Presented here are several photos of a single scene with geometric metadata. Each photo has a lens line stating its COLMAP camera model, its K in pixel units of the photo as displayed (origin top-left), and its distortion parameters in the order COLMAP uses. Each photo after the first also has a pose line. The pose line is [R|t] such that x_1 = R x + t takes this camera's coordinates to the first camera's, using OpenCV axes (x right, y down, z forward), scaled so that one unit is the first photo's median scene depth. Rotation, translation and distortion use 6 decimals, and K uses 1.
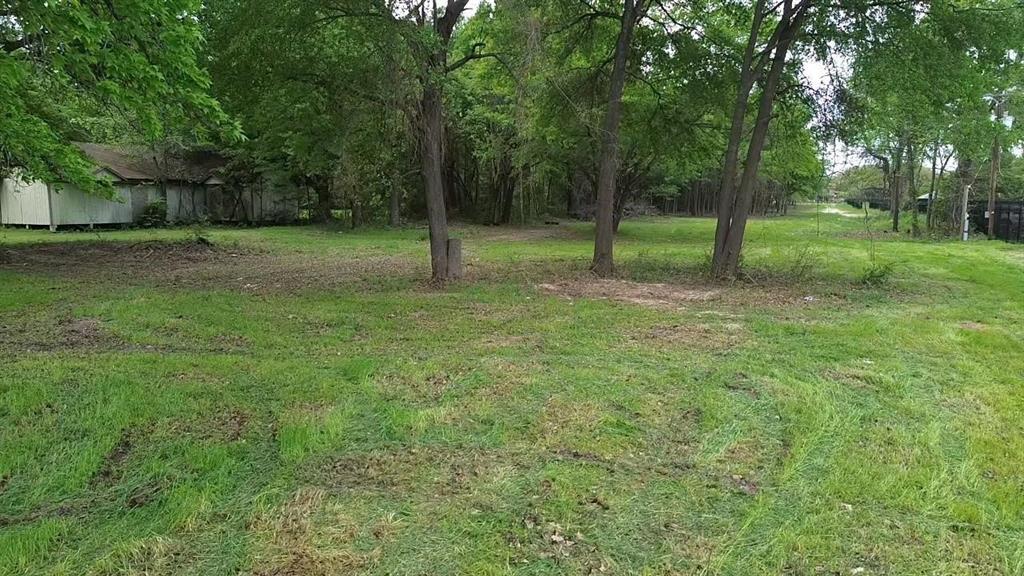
lens RADIAL K [[708.8, 0, 512.0], [0, 708.8, 288.0], [0, 0, 1]] dist [0.053911, -0.051420]
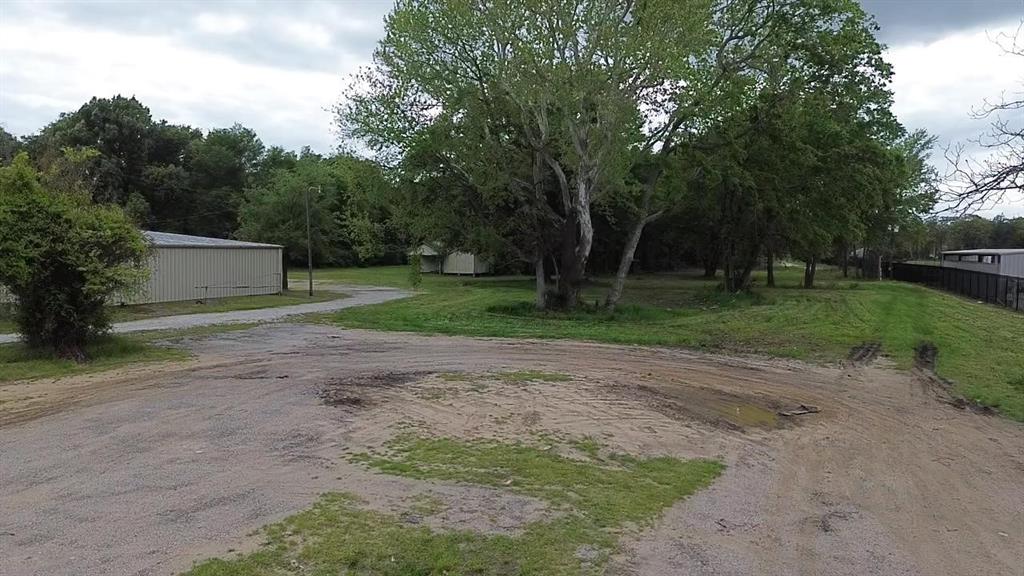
lens RADIAL K [[708.8, 0, 512.0], [0, 708.8, 288.0], [0, 0, 1]] dist [0.053911, -0.051420]
pose [[0.997077, -0.001478, 0.076385, -0.677392], [0.006935, 0.997435, -0.071236, 0.107549], [-0.076084, 0.071557, 0.994530, -1.119580]]
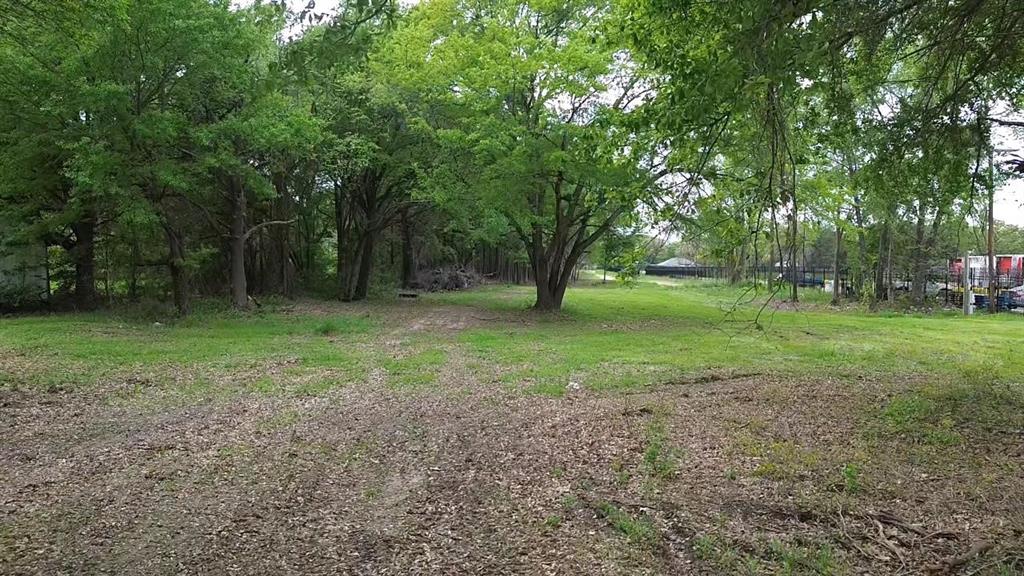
lens RADIAL K [[708.8, 0, 512.0], [0, 708.8, 288.0], [0, 0, 1]] dist [0.053911, -0.051420]
pose [[0.936542, -0.011665, 0.350361, -0.188498], [0.043653, 0.995548, -0.083542, -0.049667], [-0.347826, 0.093535, 0.932882, 0.384351]]
